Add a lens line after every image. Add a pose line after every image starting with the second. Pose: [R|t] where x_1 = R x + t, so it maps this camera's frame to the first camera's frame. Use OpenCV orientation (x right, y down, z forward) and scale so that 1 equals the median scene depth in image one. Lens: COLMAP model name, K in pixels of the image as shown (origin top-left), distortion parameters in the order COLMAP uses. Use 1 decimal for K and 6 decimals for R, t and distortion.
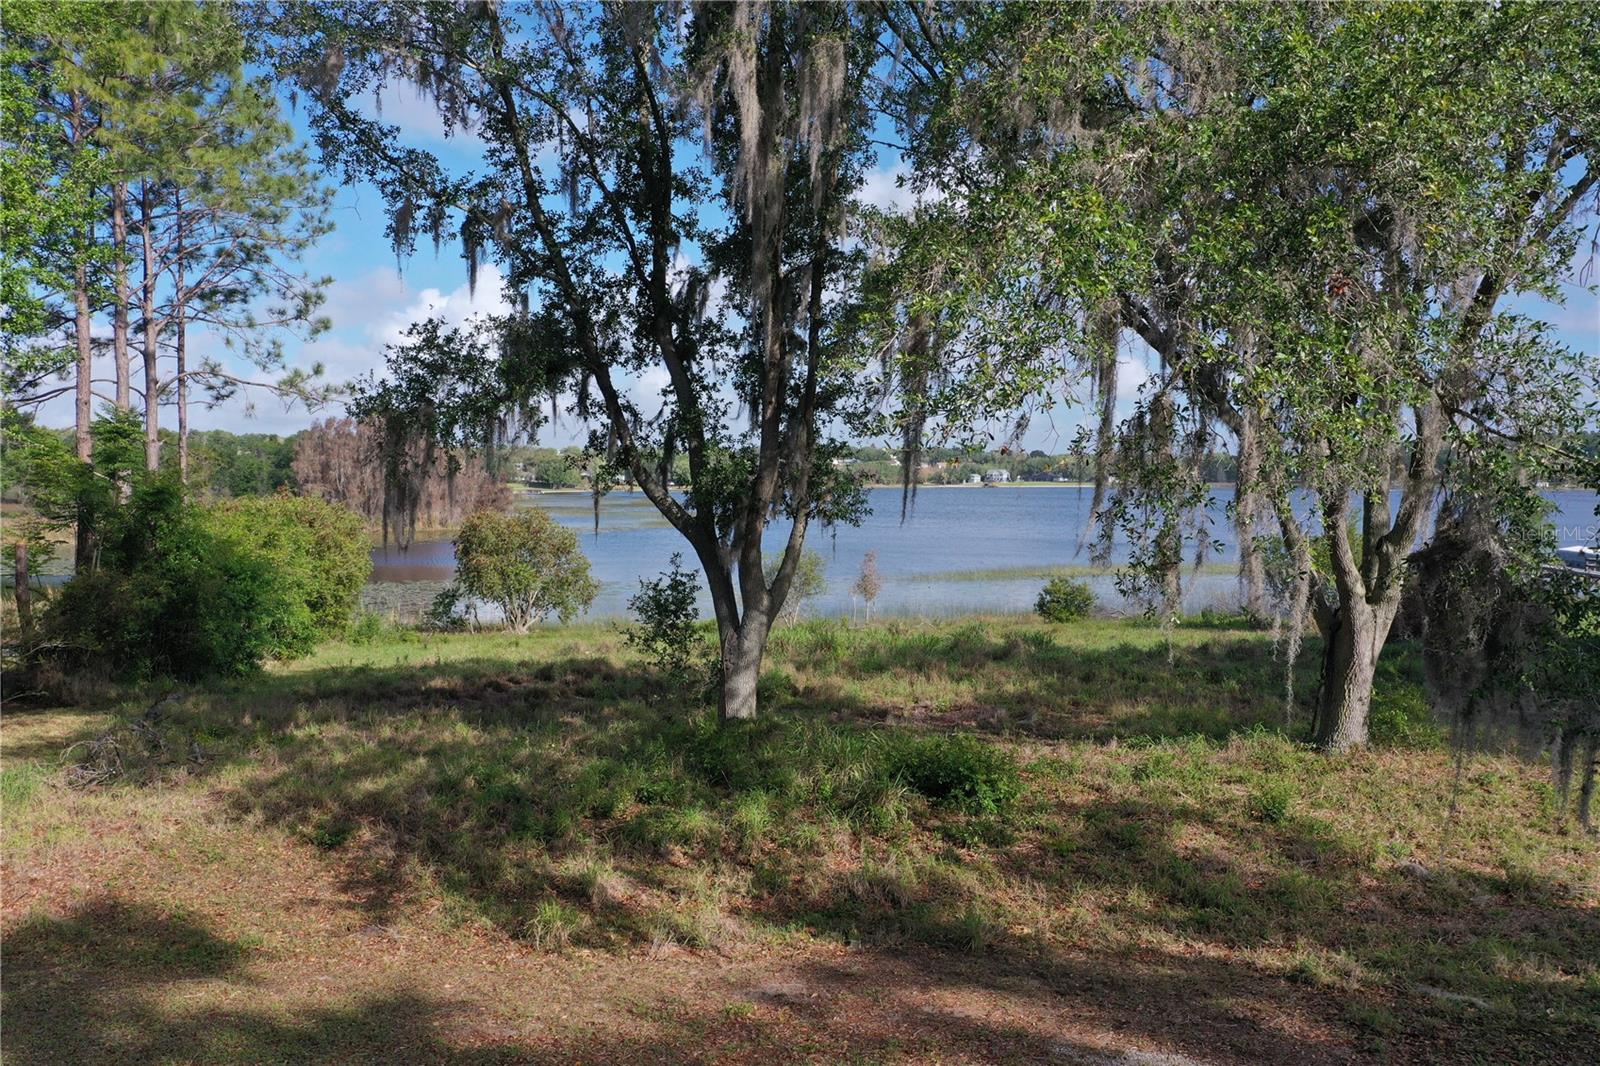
lens RADIAL K [[1271.8, 0, 801.0], [0, 1271.8, 539.9], [0, 0, 1]] dist [0.011898, -0.003680]
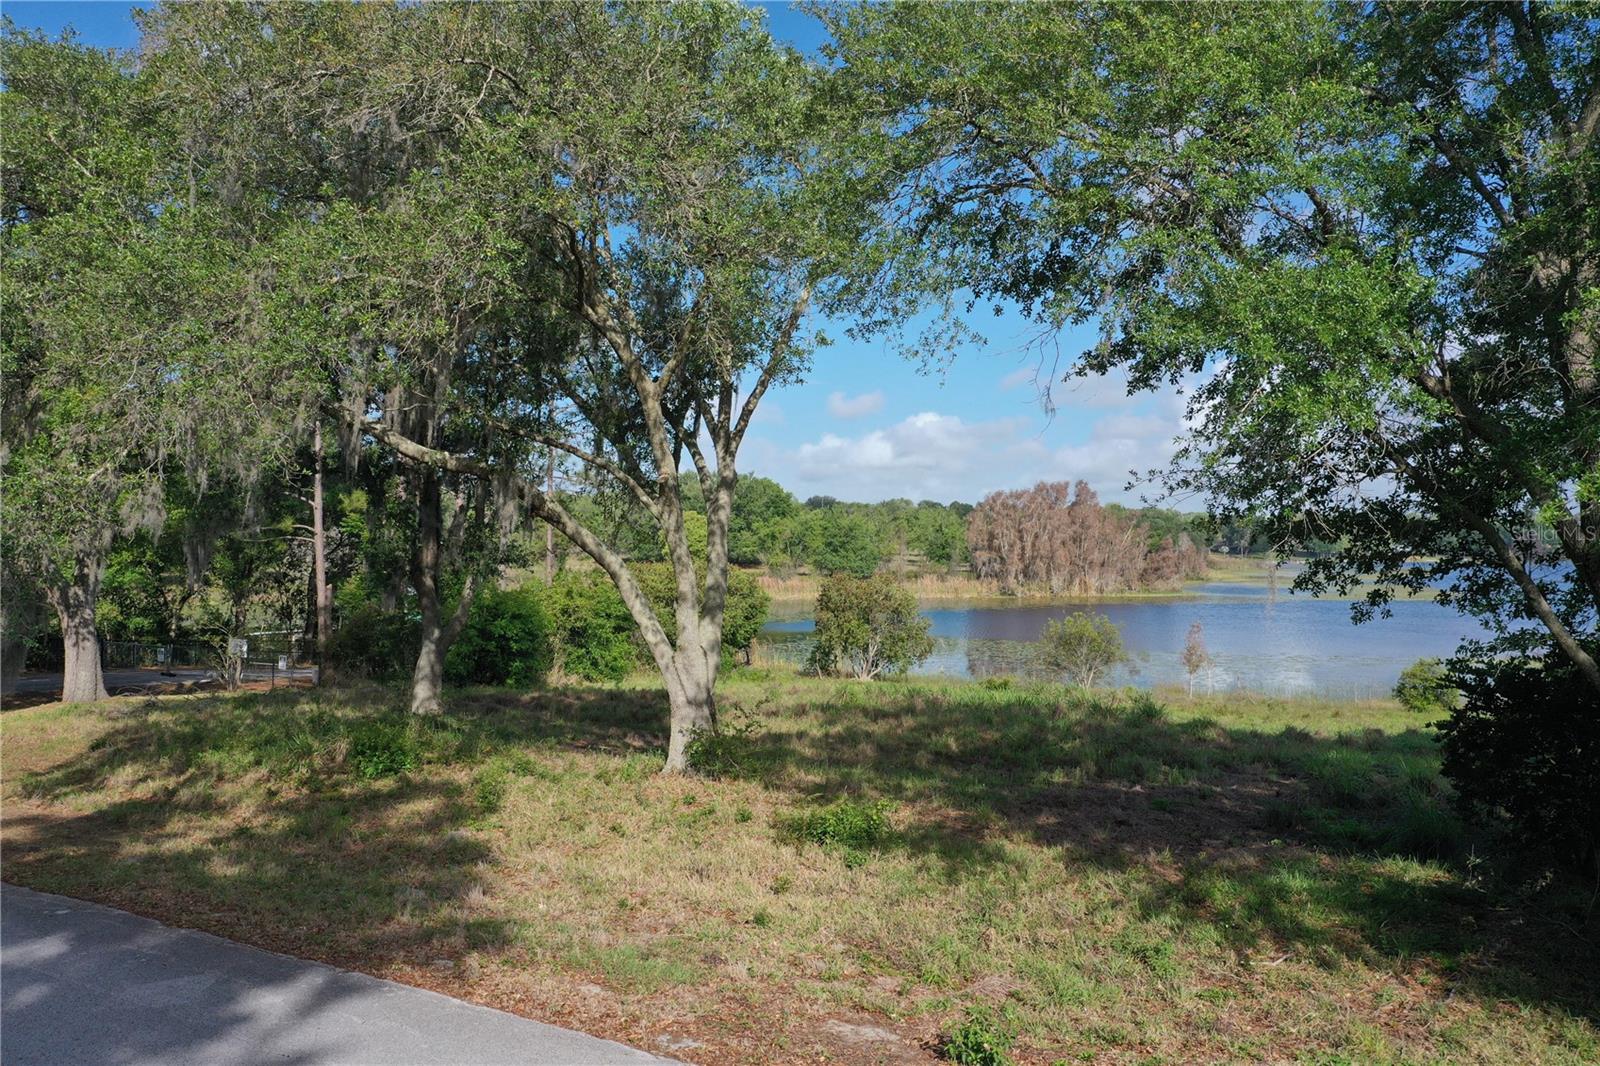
lens RADIAL K [[1271.8, 0, 803.3], [0, 1271.8, 529.8], [0, 0, 1]] dist [0.011898, -0.003680]
pose [[0.819987, -0.003410, -0.572372, 0.402817], [-0.031844, 0.998162, -0.051567, -0.002551], [0.571495, 0.060511, 0.818371, 0.021676]]
